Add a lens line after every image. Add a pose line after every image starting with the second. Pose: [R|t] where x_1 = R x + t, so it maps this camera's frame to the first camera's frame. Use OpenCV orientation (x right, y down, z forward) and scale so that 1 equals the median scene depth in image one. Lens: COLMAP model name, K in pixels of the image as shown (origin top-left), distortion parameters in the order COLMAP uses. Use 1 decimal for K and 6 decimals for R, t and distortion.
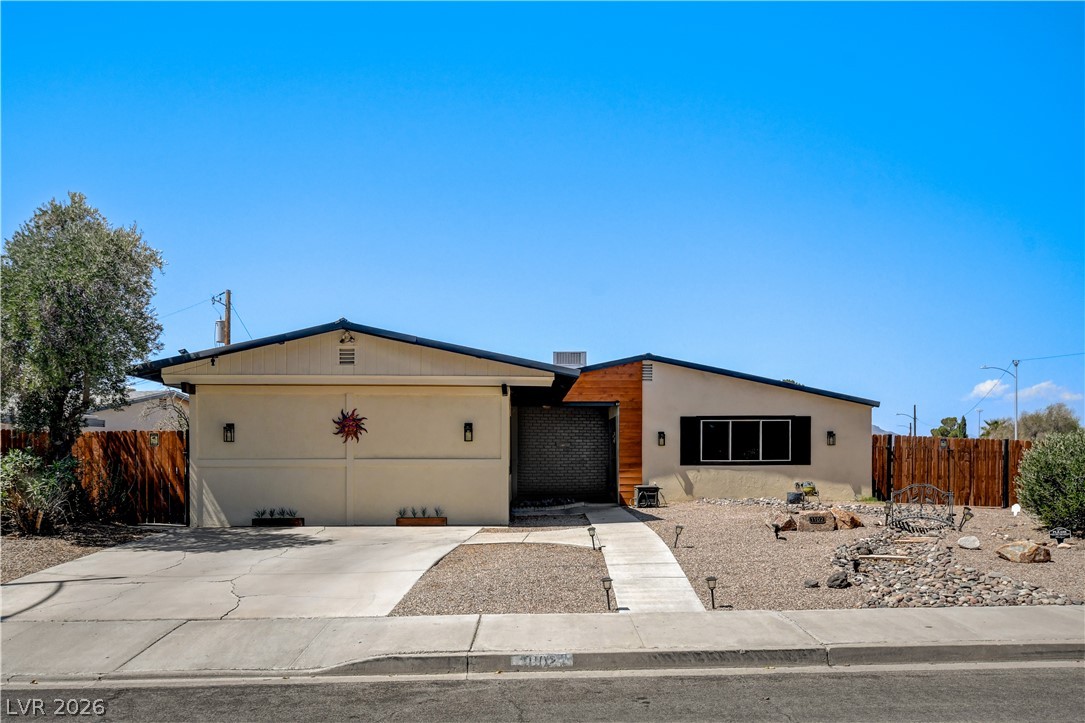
lens RADIAL K [[955.1, 0, 542.2], [0, 955.1, 366.3], [0, 0, 1]] dist [0.002261, 0.004513]
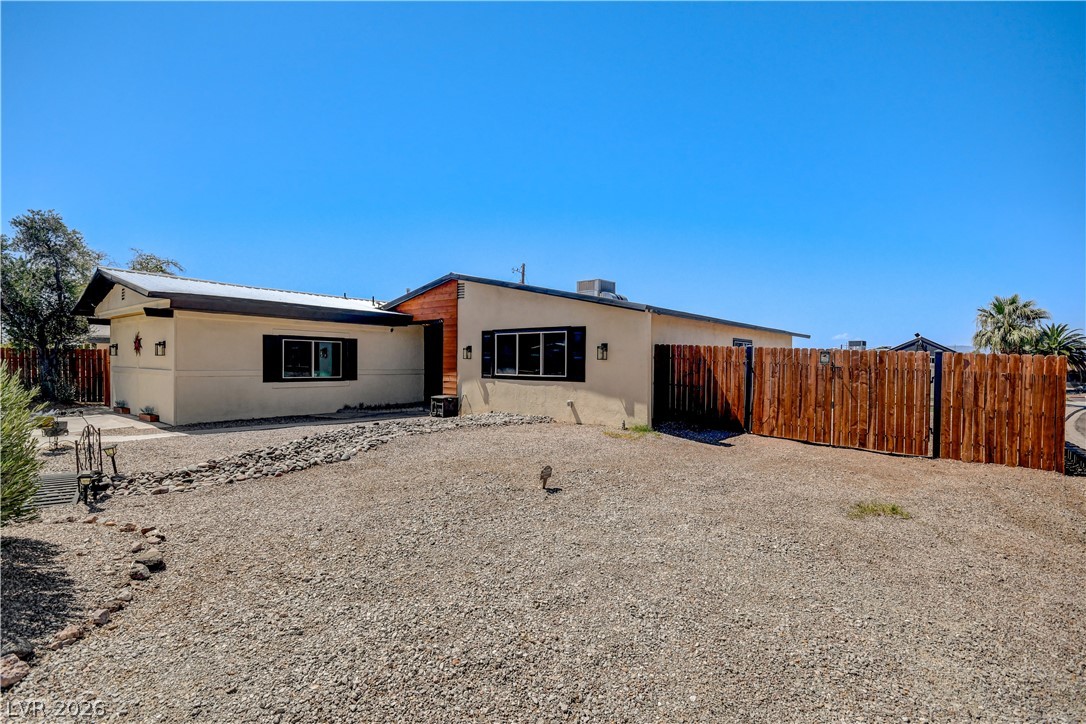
lens RADIAL K [[505.4, 0, 539.7], [0, 505.4, 360.1], [0, 0, 1]] dist [0.002914, 0.001968]
pose [[0.758282, 0.009763, -0.651853, 0.550437], [0.053529, 0.995579, 0.077180, 0.045373], [0.649725, -0.093417, 0.754407, 0.624777]]
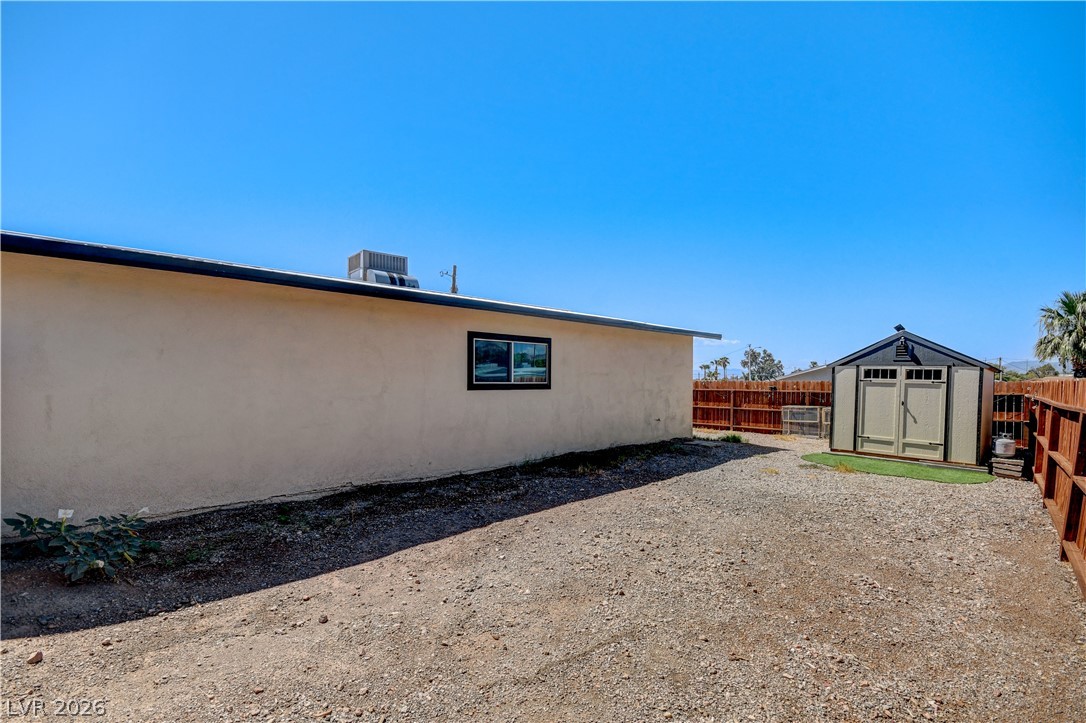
lens RADIAL K [[489.1, 0, 546.6], [0, 489.1, 373.2], [0, 0, 1]] dist [-0.003960, -0.001751]
pose [[0.693946, -0.006703, -0.719996, 0.574323], [0.069929, 0.995857, 0.058128, 0.093236], [0.716623, -0.090687, 0.691539, 1.113472]]
